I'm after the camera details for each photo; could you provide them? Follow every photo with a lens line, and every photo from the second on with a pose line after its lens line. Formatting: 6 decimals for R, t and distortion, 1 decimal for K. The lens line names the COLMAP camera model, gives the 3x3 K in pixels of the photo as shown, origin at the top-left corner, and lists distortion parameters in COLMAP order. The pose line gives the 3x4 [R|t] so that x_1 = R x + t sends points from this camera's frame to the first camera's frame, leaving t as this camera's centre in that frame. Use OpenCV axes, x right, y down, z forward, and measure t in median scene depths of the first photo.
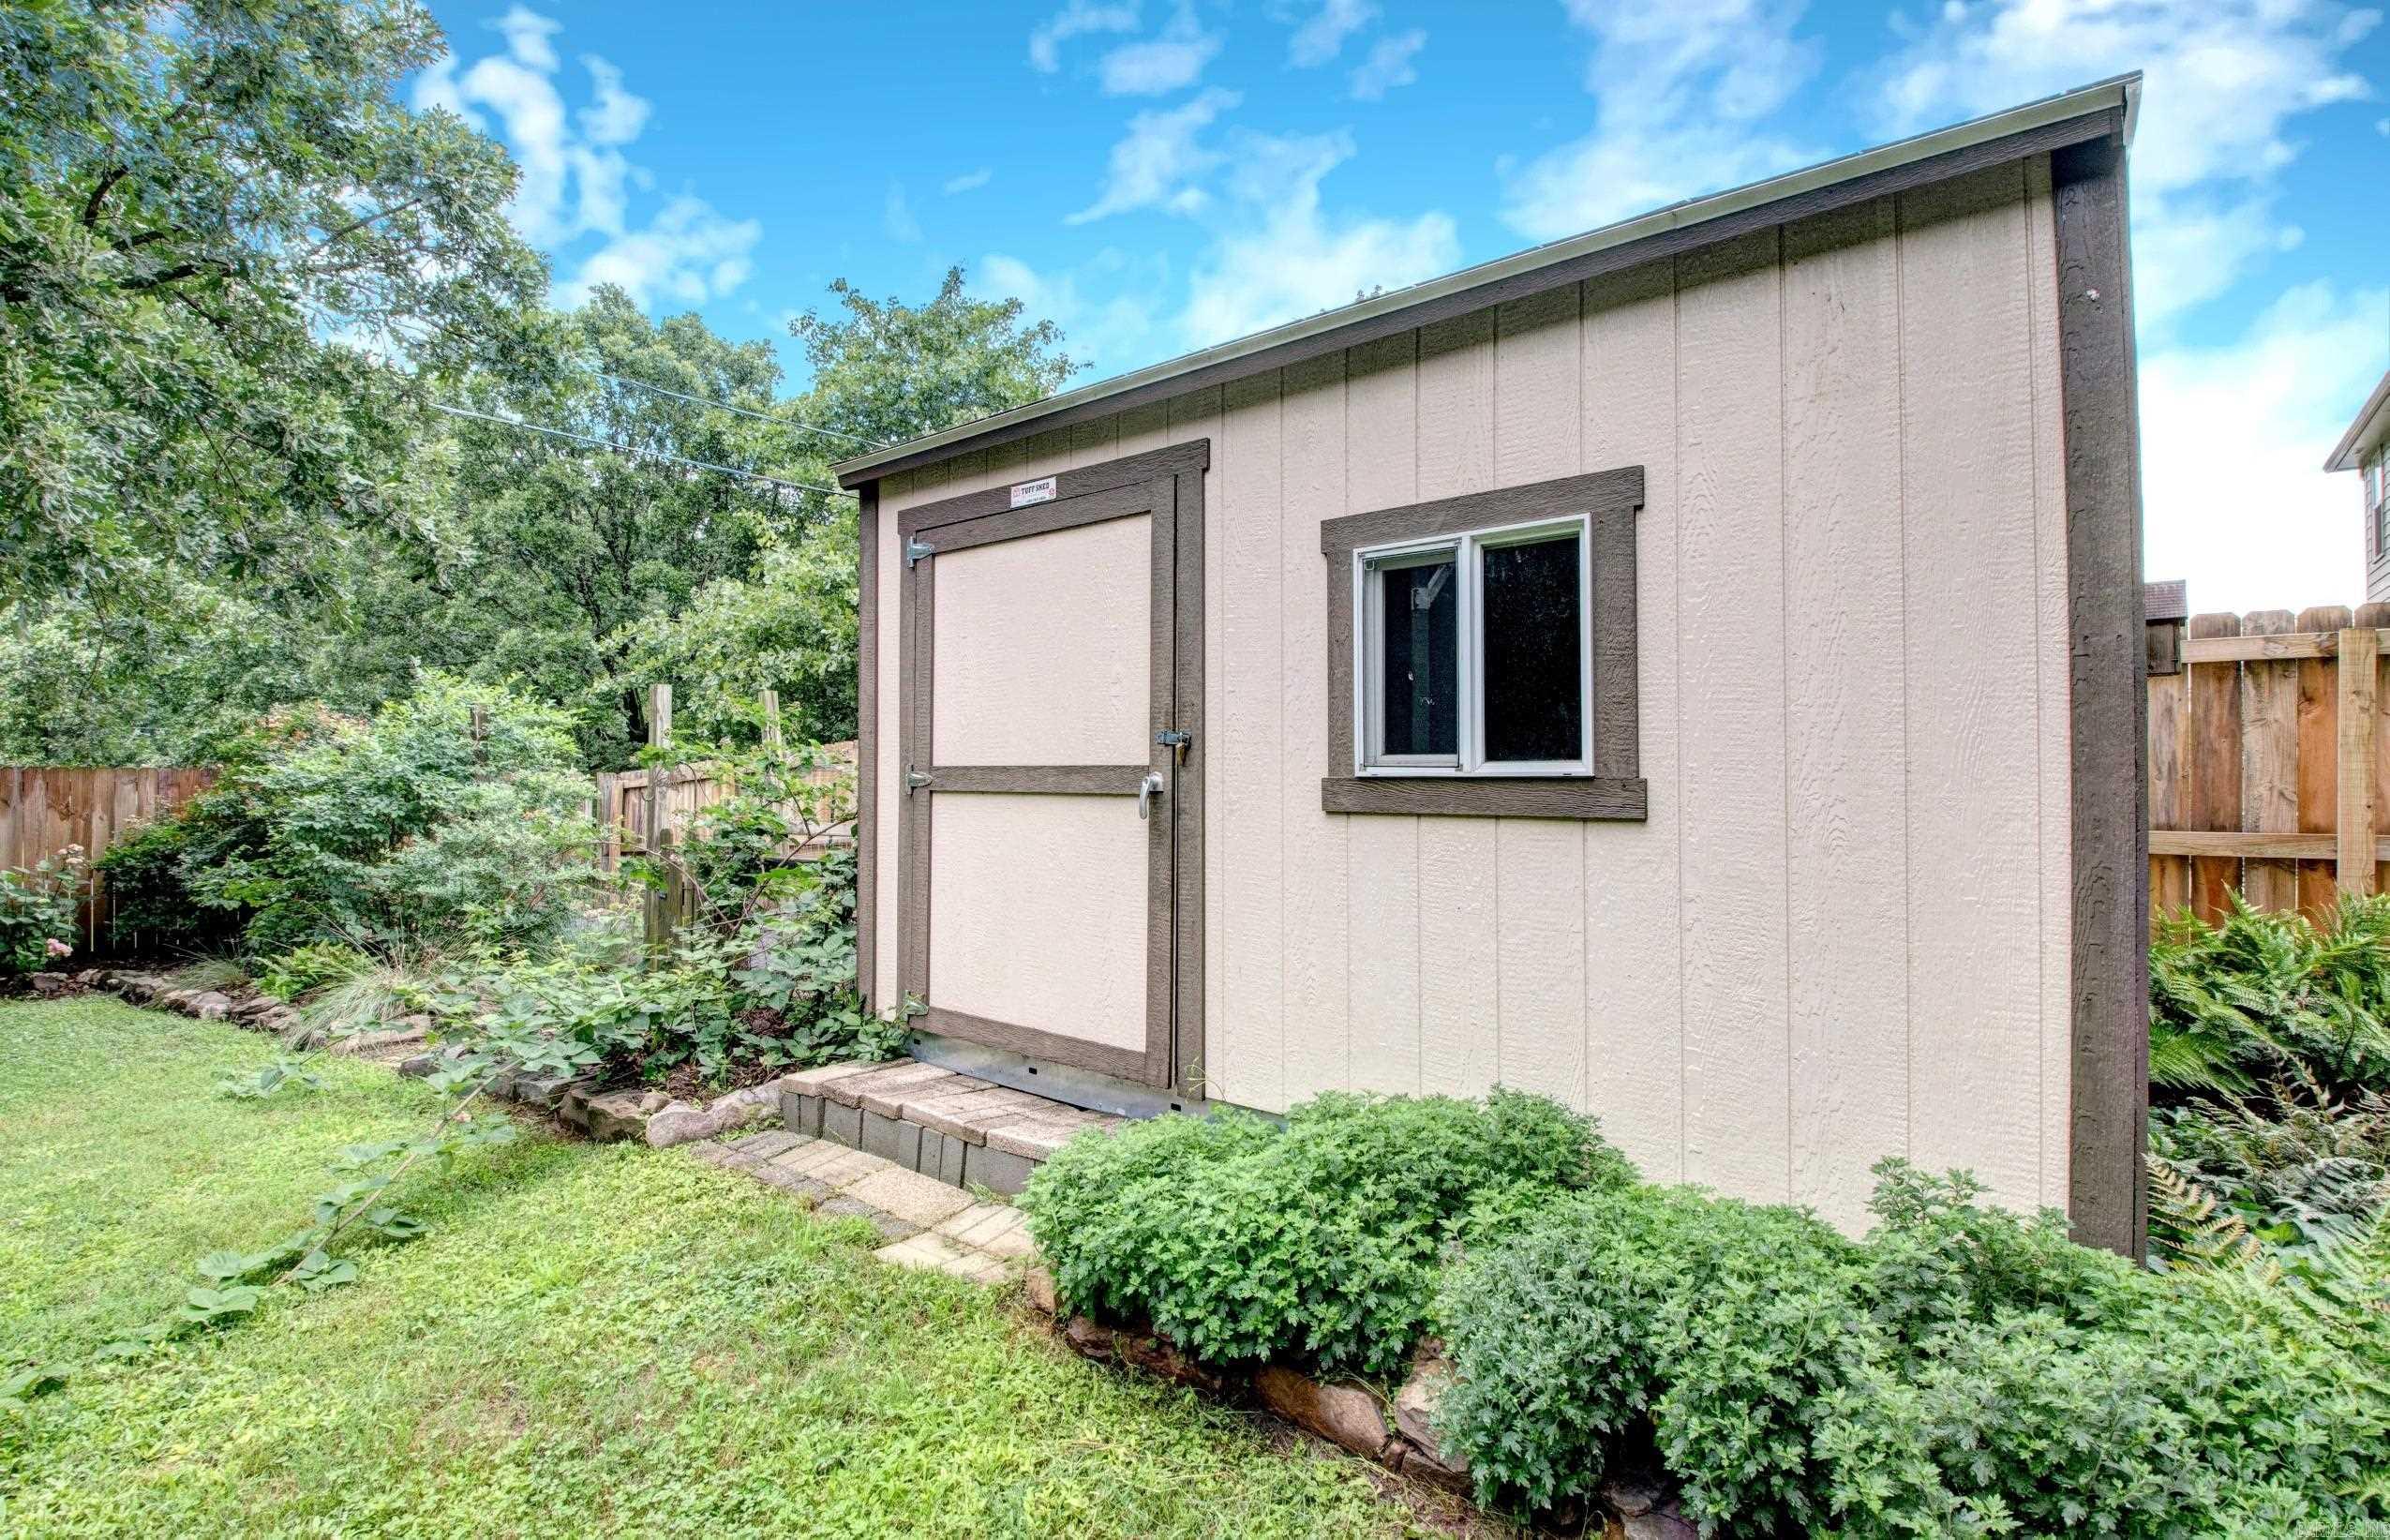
lens RADIAL K [[1112.7, 0, 1189.8], [0, 1112.7, 756.5], [0, 0, 1]] dist [0.012318, -0.024971]
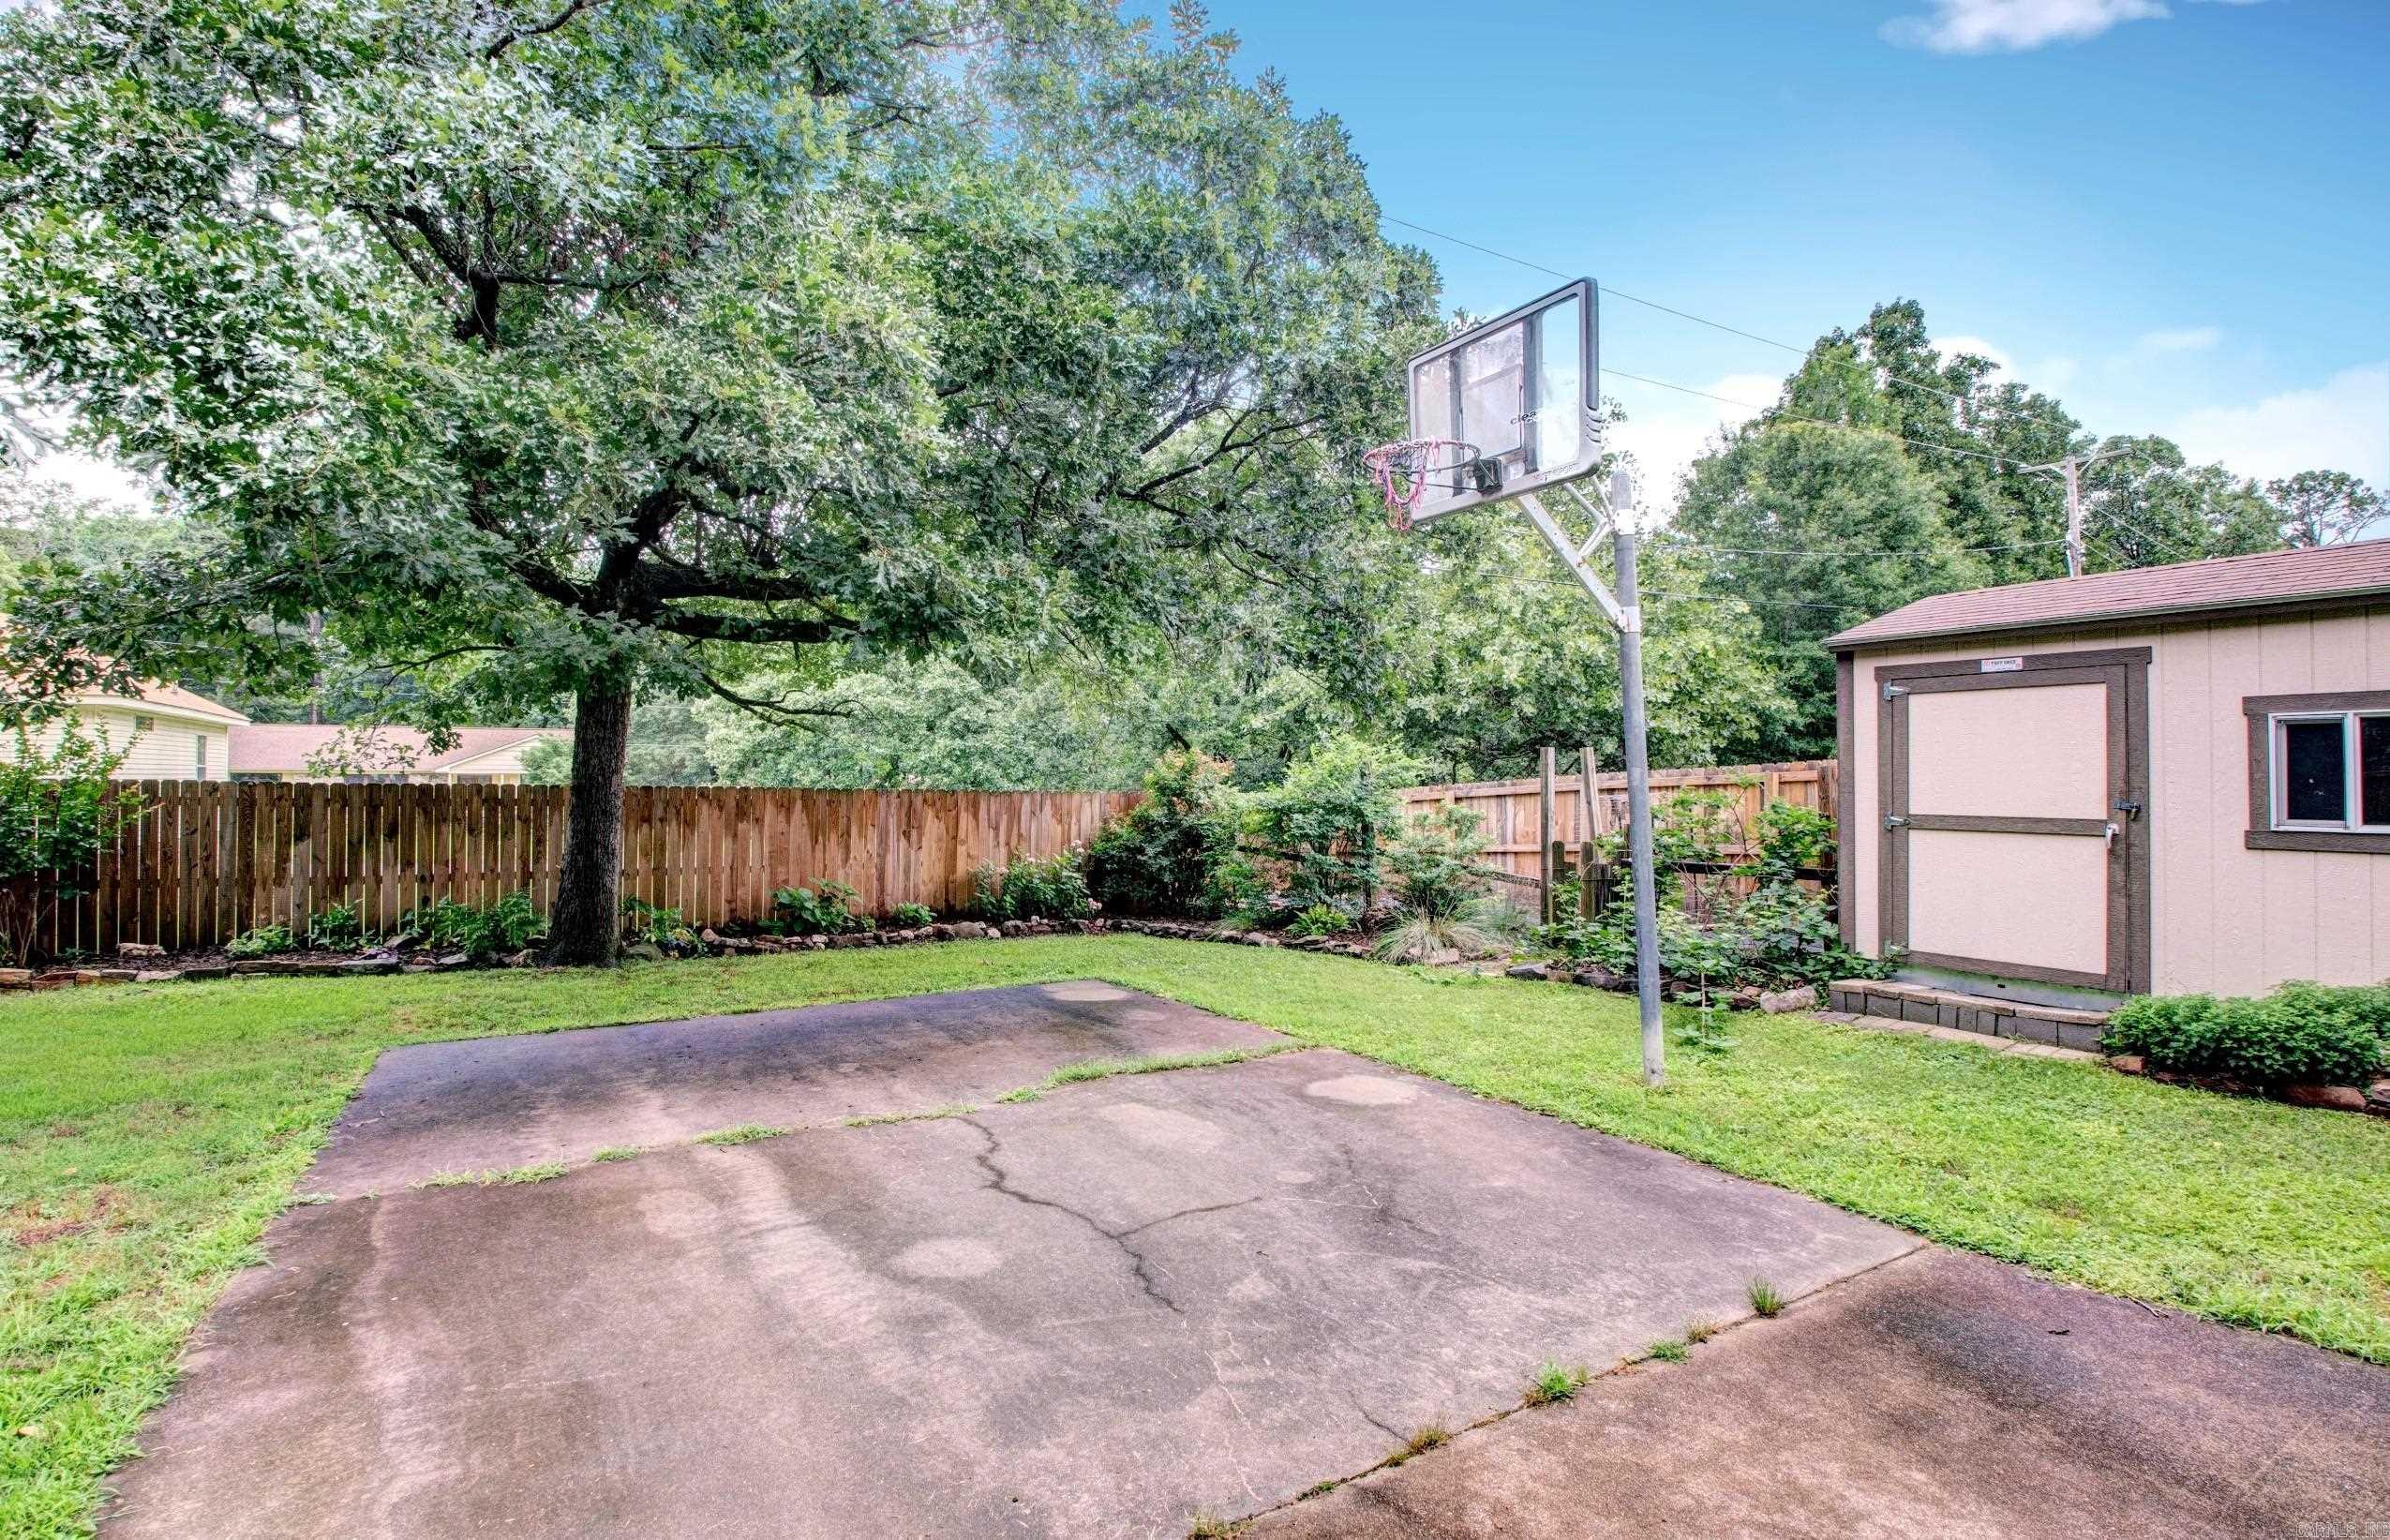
lens RADIAL K [[1112.7, 0, 1189.8], [0, 1112.7, 756.5], [0, 0, 1]] dist [0.012318, -0.024971]
pose [[0.944430, 0.002086, -0.328705, -0.875538], [-0.005351, 0.999945, -0.009029, -0.072569], [0.328668, 0.010286, 0.944389, -1.252561]]
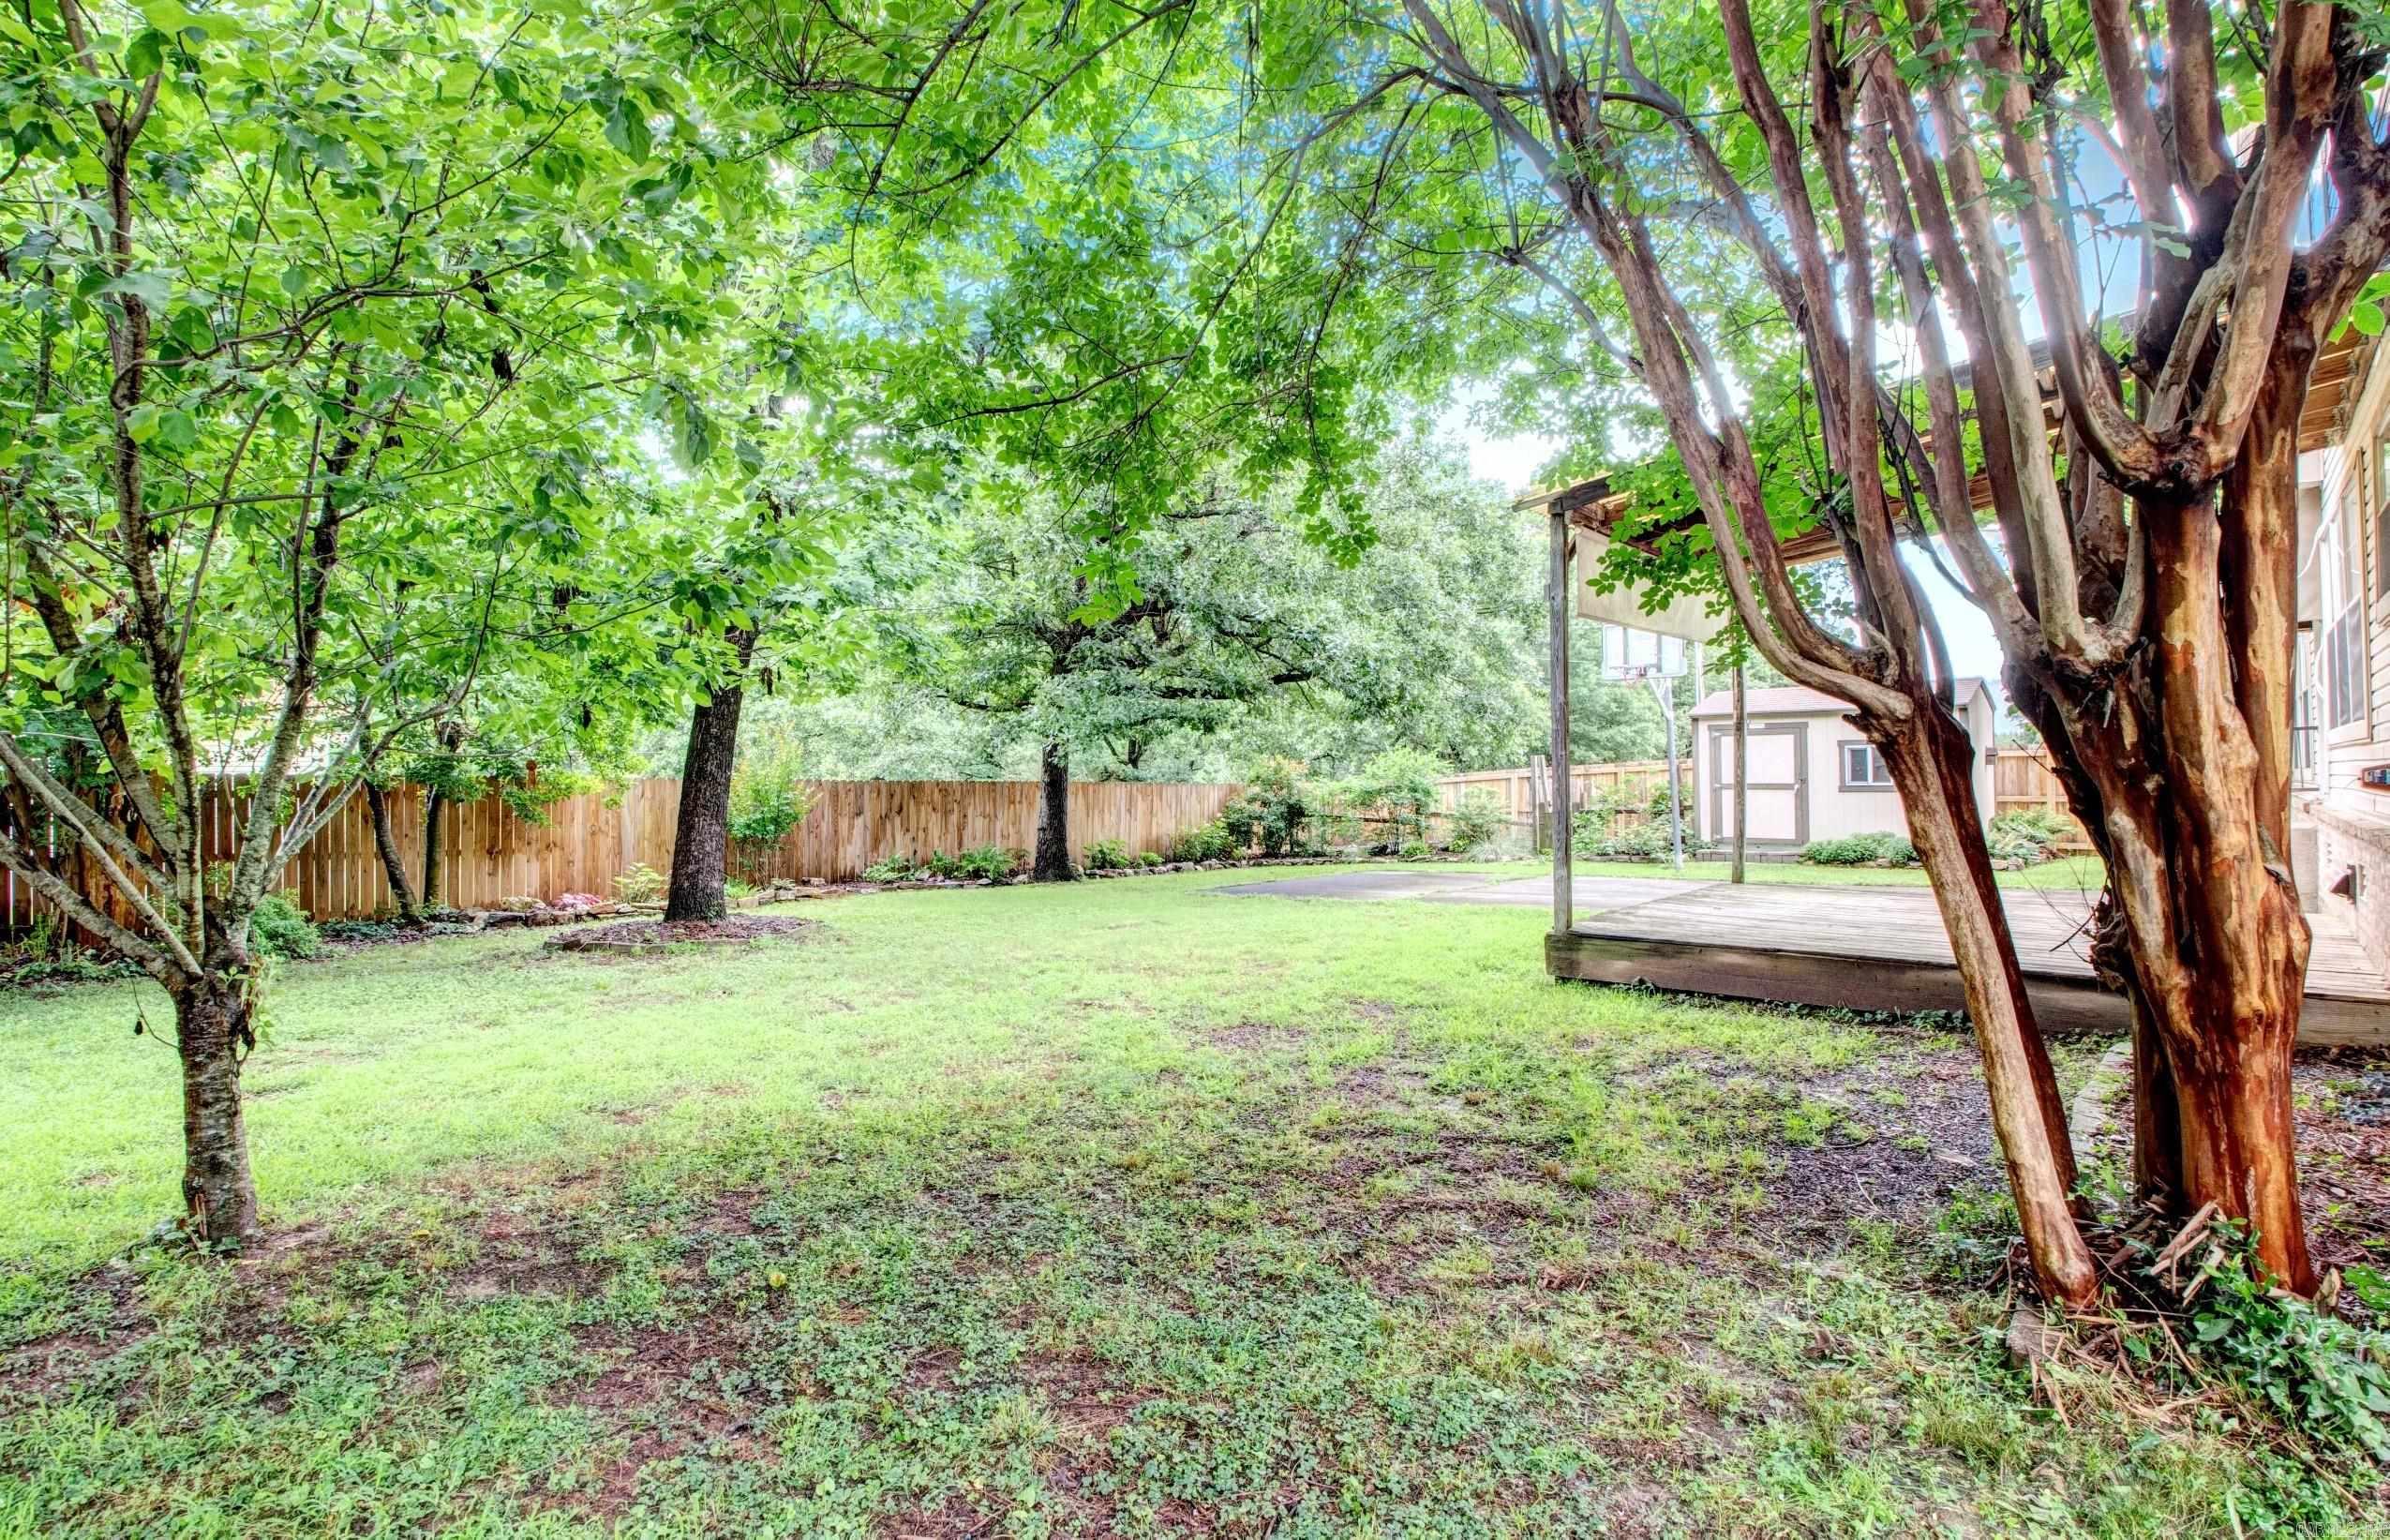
lens RADIAL K [[1112.7, 0, 1189.8], [0, 1112.7, 756.5], [0, 0, 1]] dist [0.012318, -0.024971]
pose [[0.999045, -0.003027, -0.043585, -2.608576], [0.002842, 0.999987, -0.004304, -0.102374], [0.043597, 0.004176, 0.999040, -4.275577]]
